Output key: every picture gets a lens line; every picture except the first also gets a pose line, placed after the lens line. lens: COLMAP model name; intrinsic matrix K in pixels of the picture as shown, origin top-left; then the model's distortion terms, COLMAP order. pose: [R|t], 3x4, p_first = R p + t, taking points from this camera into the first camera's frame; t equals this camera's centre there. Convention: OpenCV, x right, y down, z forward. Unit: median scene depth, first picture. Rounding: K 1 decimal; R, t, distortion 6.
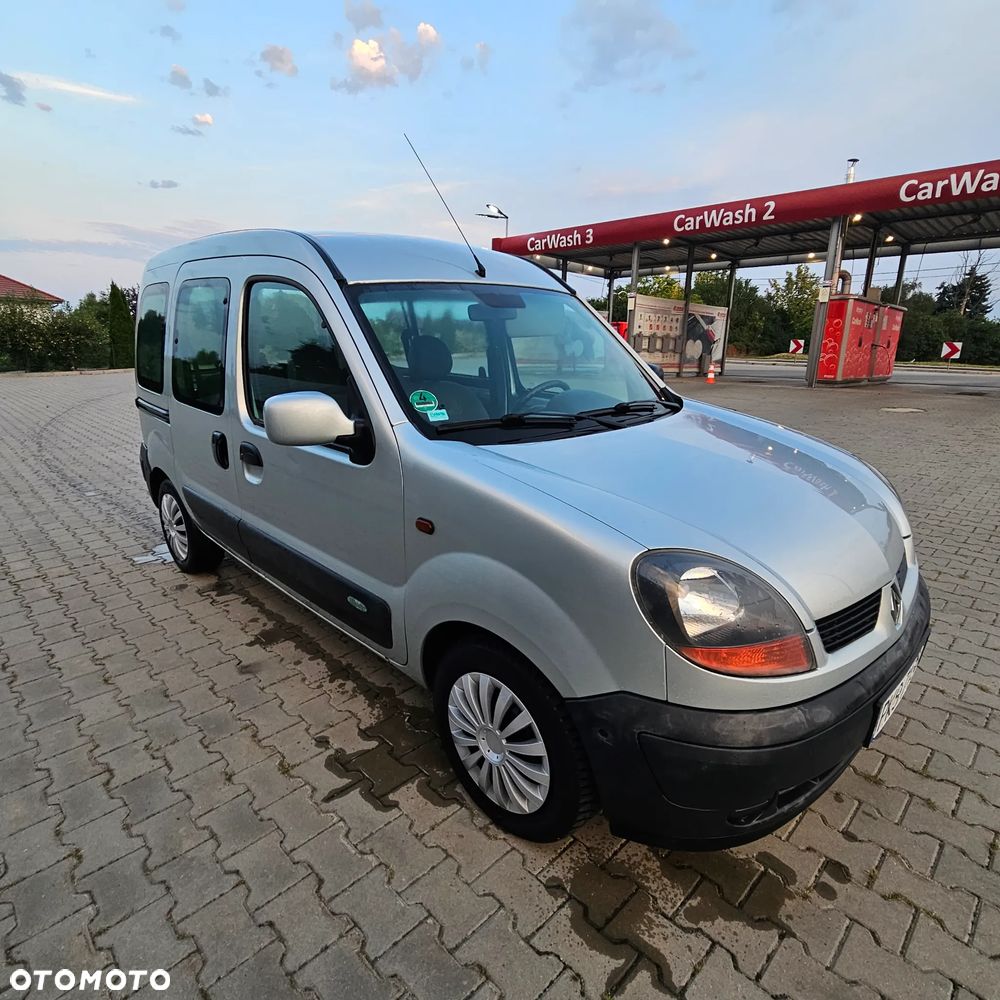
lens RADIAL K [[589.8, 0, 497.1], [0, 589.8, 500.9], [0, 0, 1]] dist [-0.001945, 0.001407]
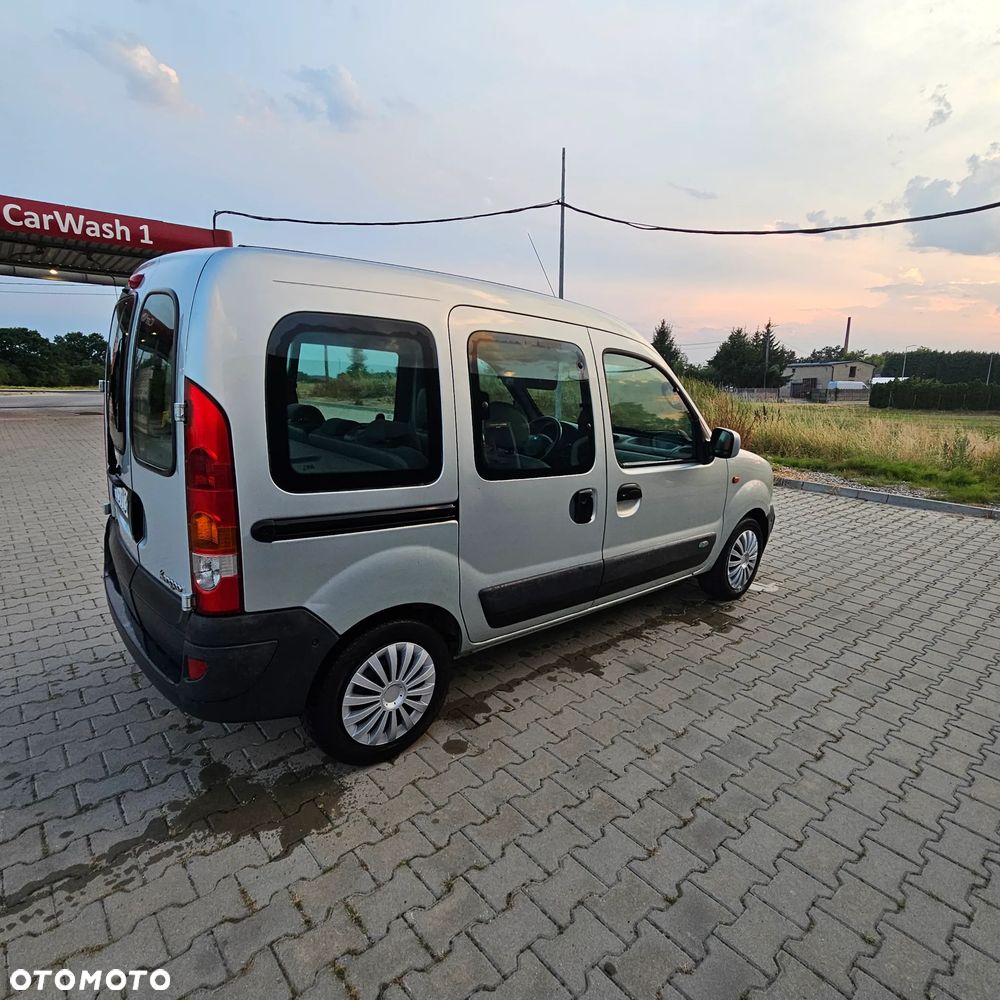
lens RADIAL K [[591.2, 0, 497.0], [0, 591.2, 501.8], [0, 0, 1]] dist [-0.001579, 0.001278]
pose [[0.064736, -0.214739, 0.974524, -1.332896], [0.239673, 0.951333, 0.193708, -0.295951], [-0.968693, 0.221027, 0.113053, 0.923582]]
